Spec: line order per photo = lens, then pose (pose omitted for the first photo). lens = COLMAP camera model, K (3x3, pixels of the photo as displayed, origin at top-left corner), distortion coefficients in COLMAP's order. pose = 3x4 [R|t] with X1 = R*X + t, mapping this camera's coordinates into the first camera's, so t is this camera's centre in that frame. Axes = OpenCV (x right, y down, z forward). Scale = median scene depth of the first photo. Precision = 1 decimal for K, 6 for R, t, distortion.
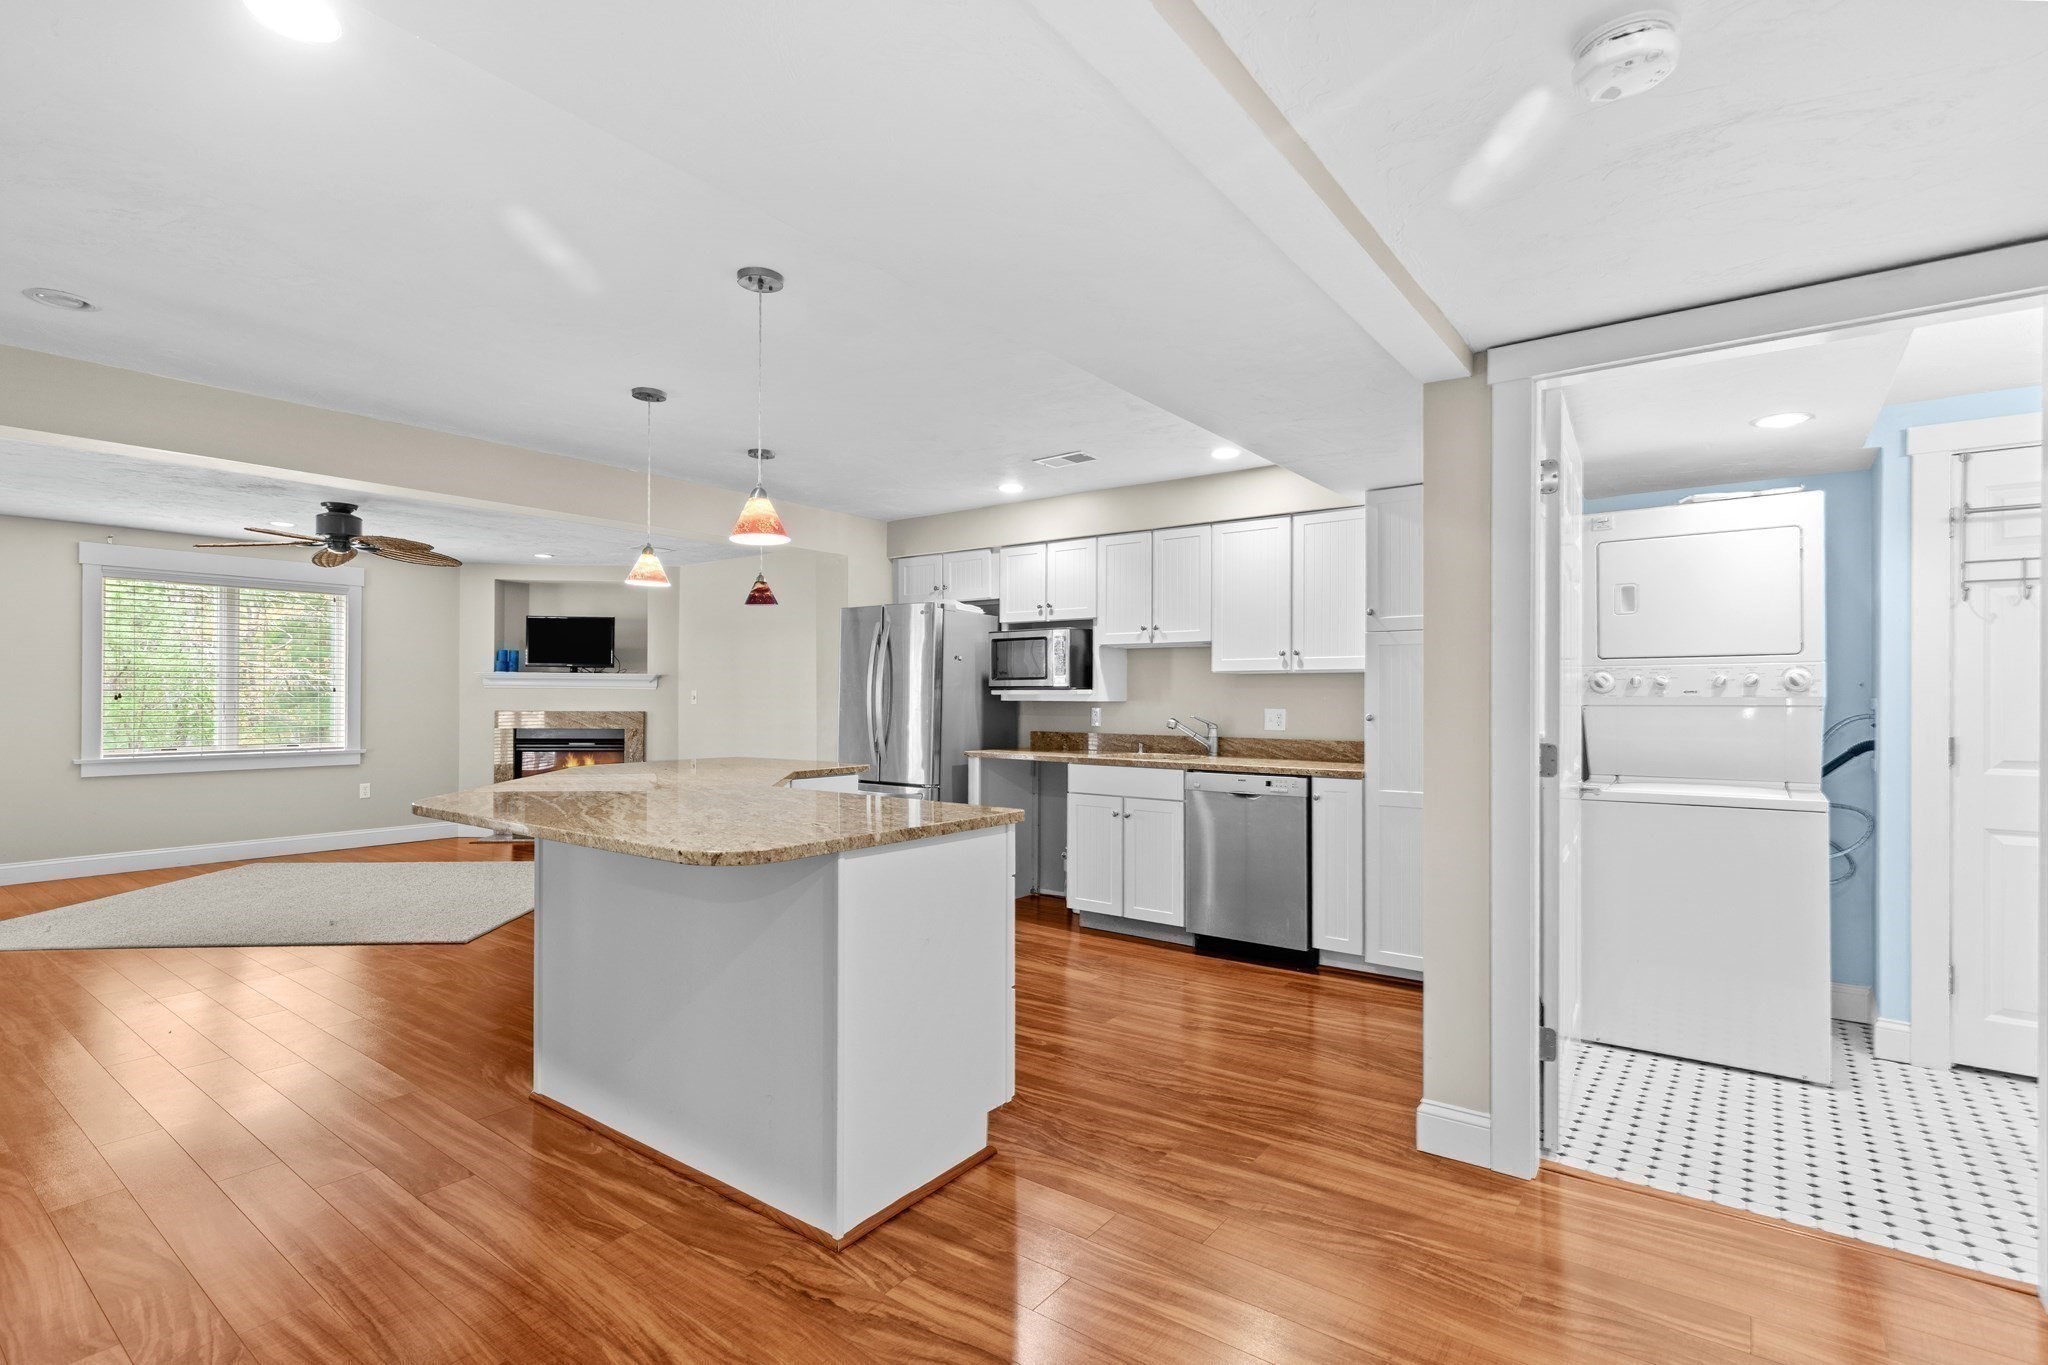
lens RADIAL K [[927.1, 0, 1026.8], [0, 927.1, 689.0], [0, 0, 1]] dist [-0.004774, -0.001327]
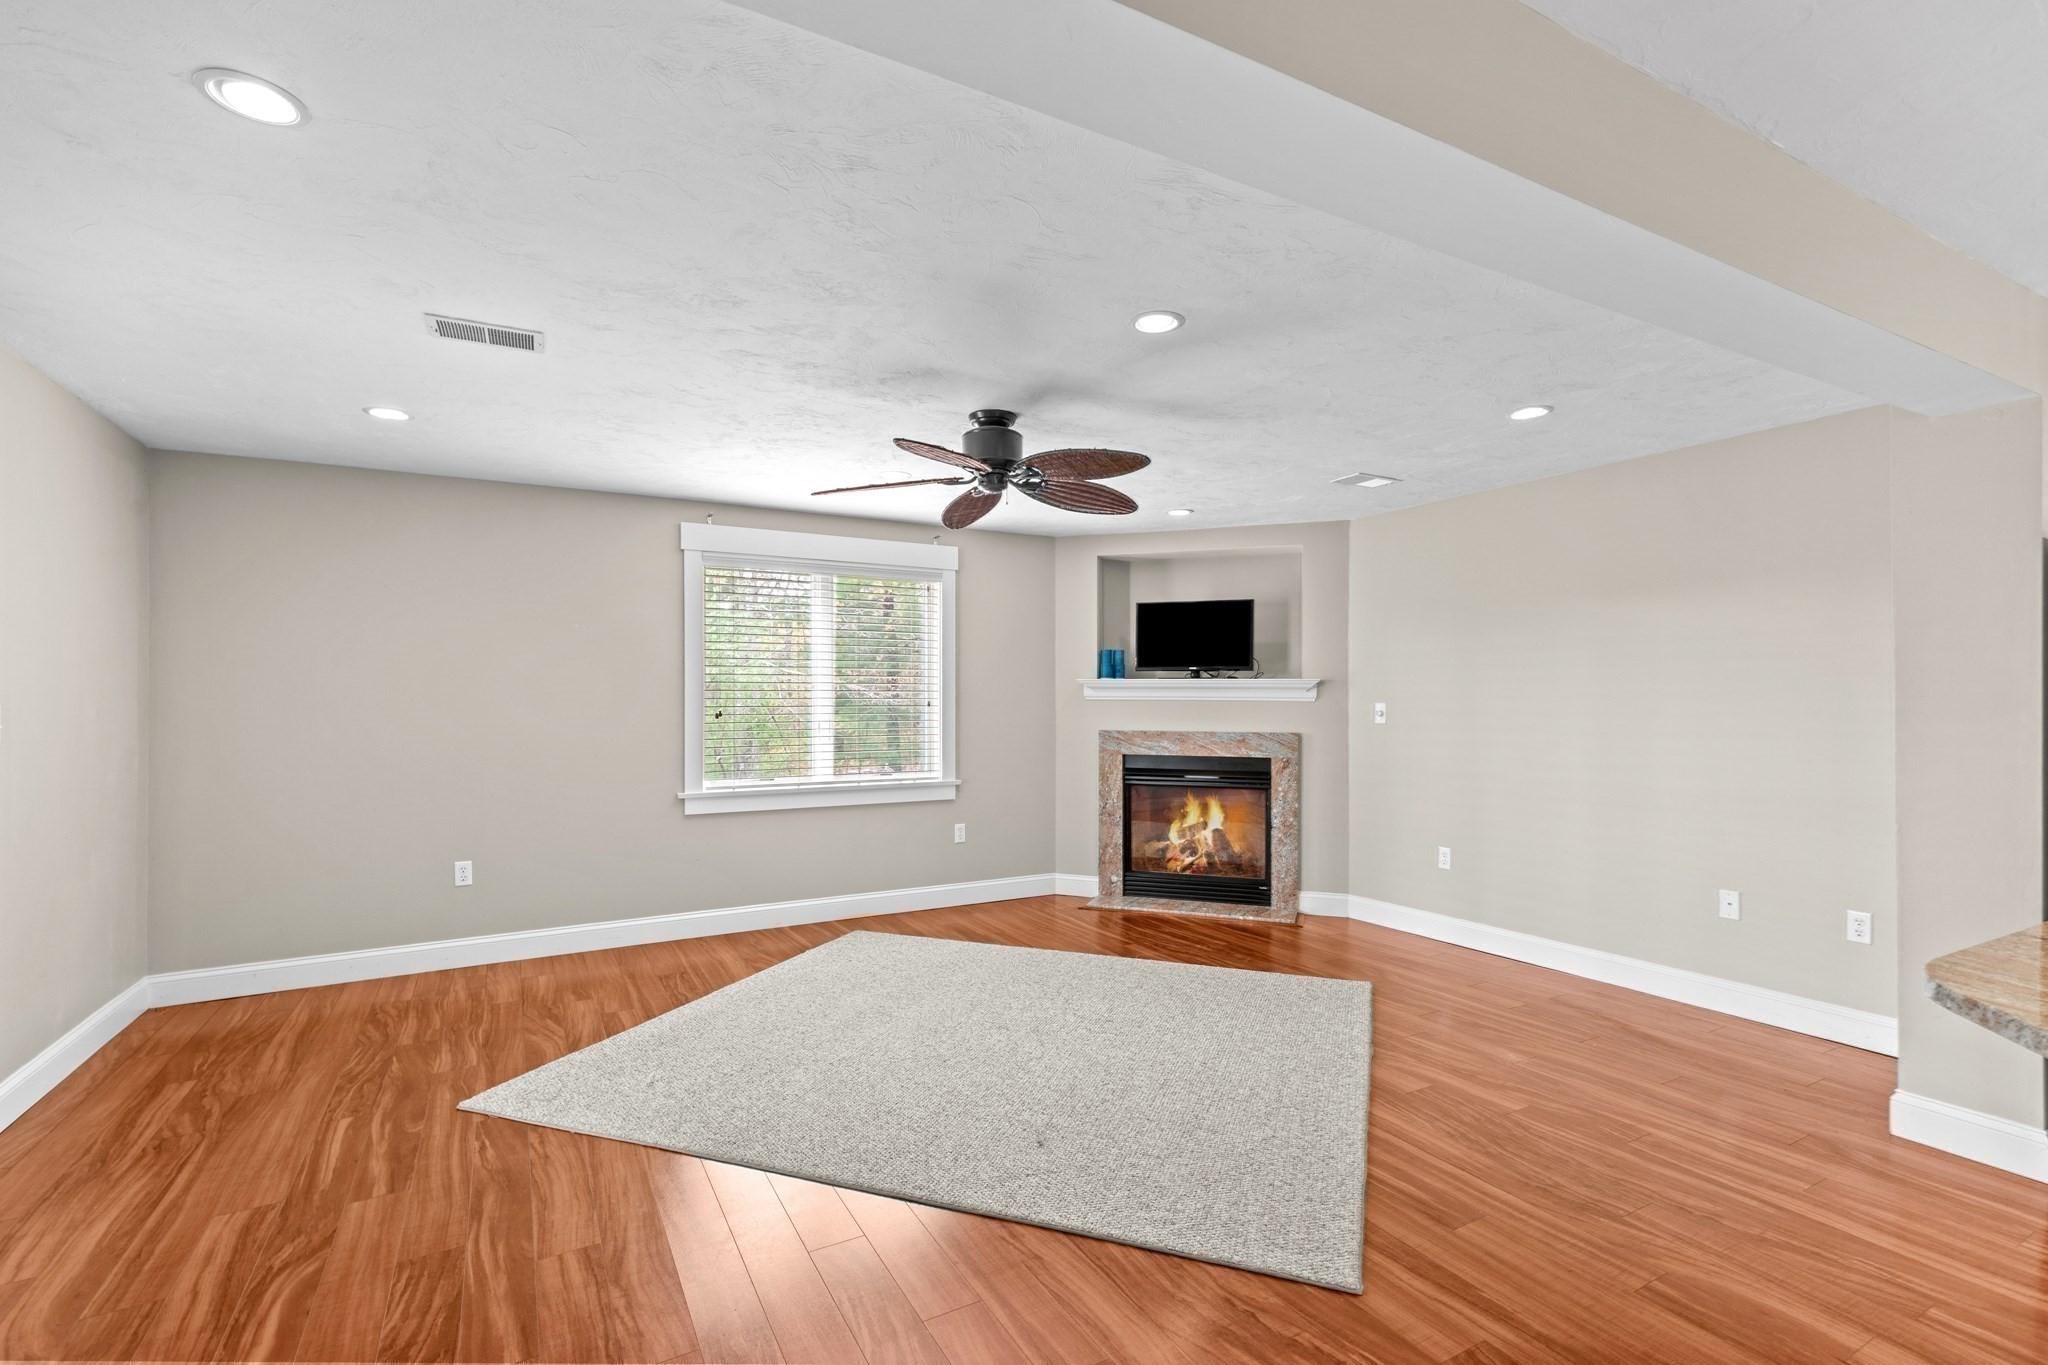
lens RADIAL K [[927.1, 0, 1034.0], [0, 927.1, 693.0], [0, 0, 1]] dist [-0.004774, -0.001327]
pose [[0.906967, -0.007699, -0.421132, -0.301685], [0.006655, 0.999970, -0.003950, -0.004160], [0.421150, 0.000779, 0.906991, 0.291196]]
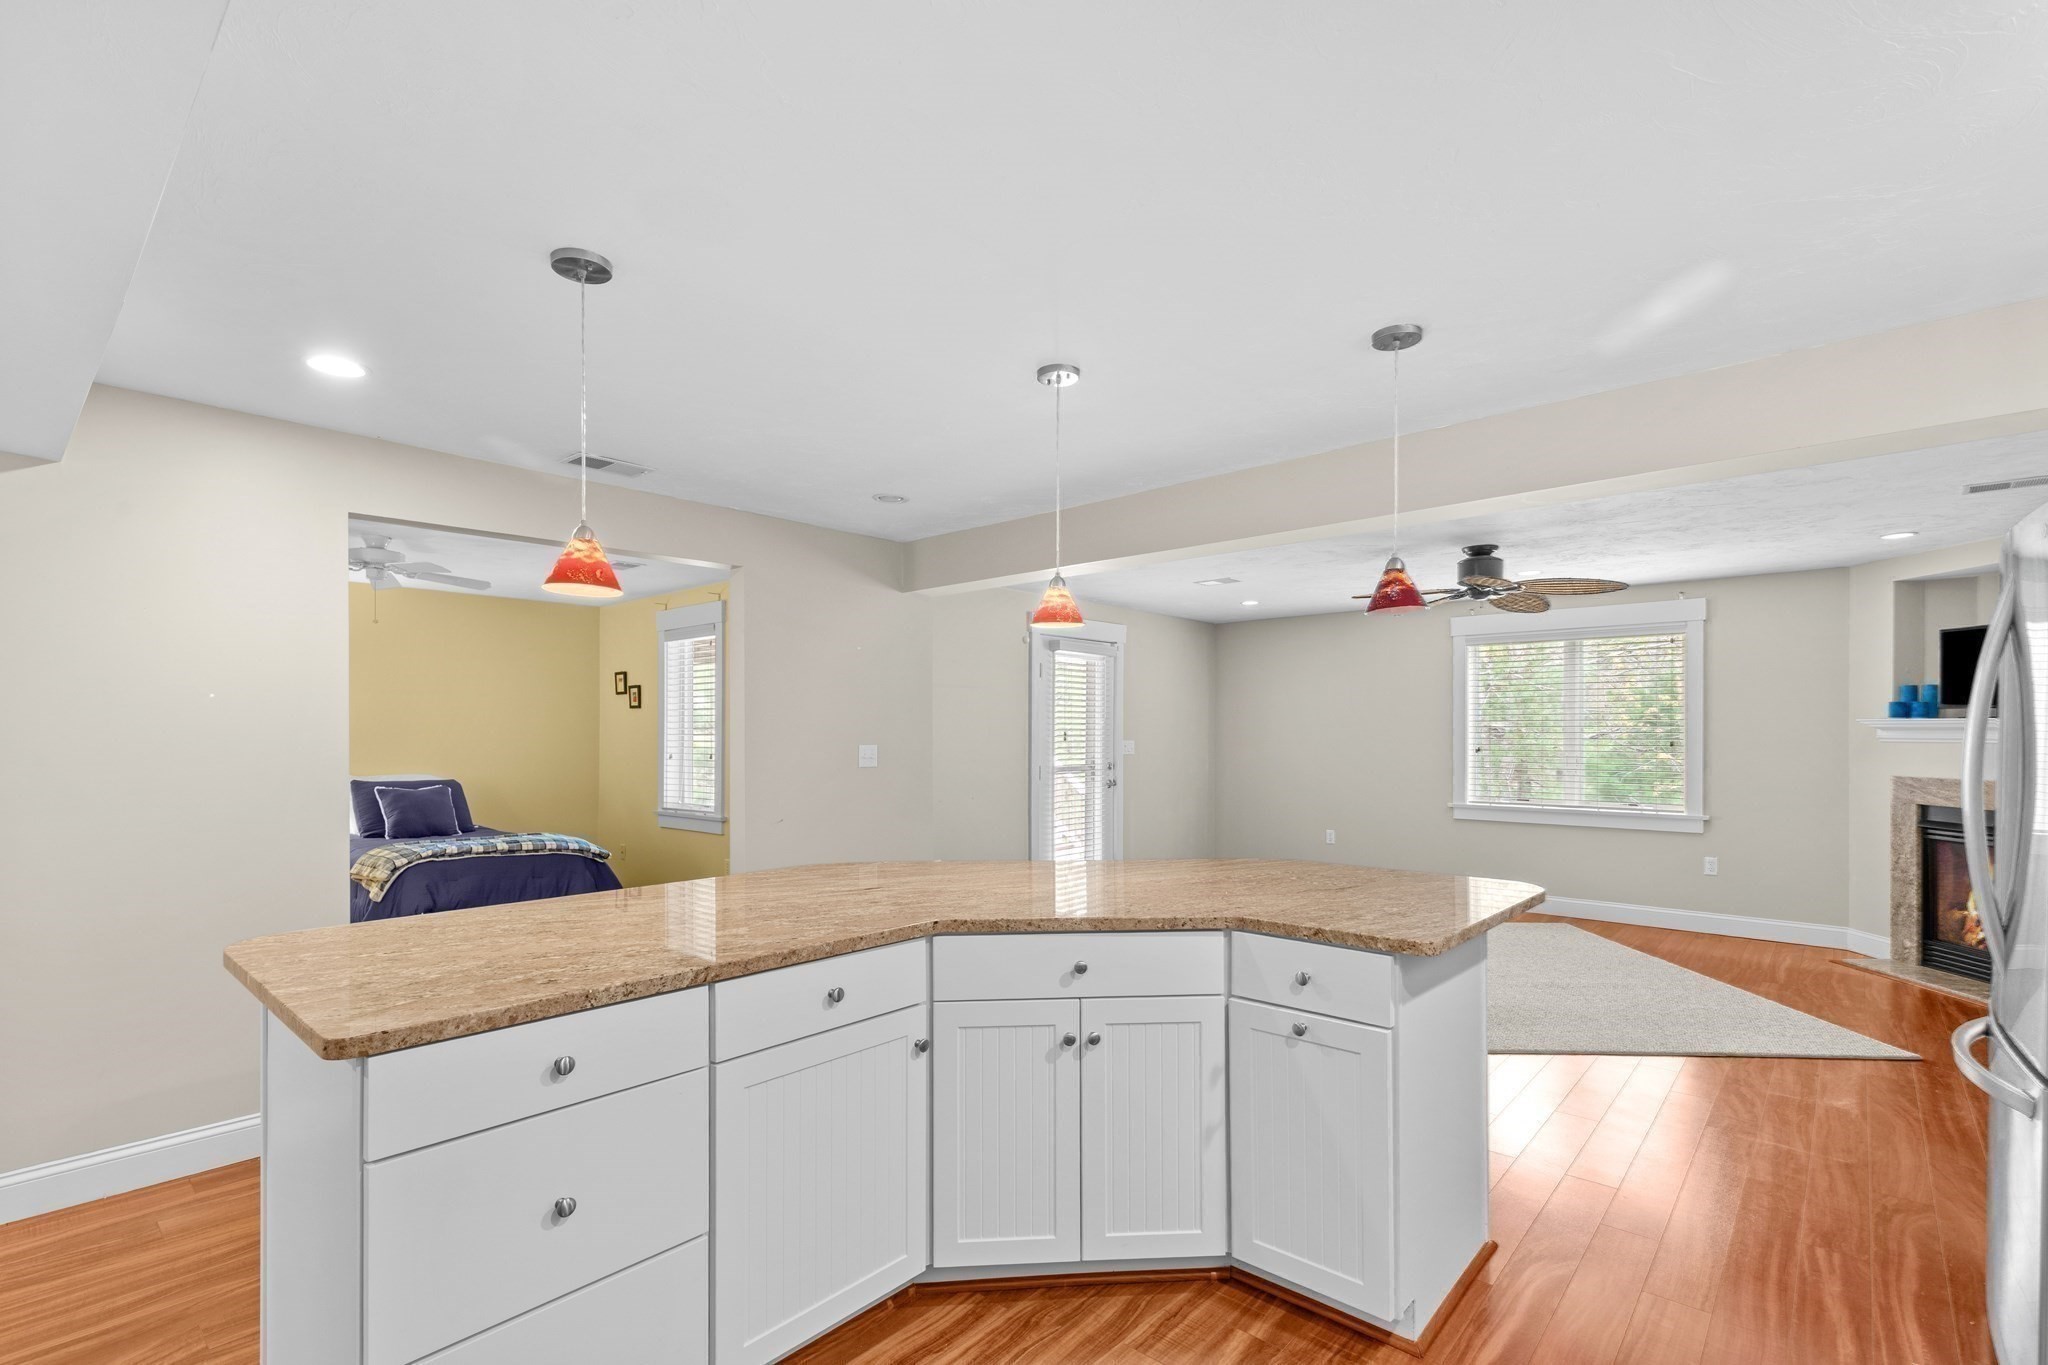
lens RADIAL K [[927.1, 0, 1030.6], [0, 927.1, 726.1], [0, 0, 1]] dist [-0.004774, -0.001327]
pose [[-0.106709, -0.011604, -0.994223, 0.158115], [0.004484, 0.999916, -0.012152, -0.007353], [0.994280, -0.005755, -0.106648, 0.442147]]
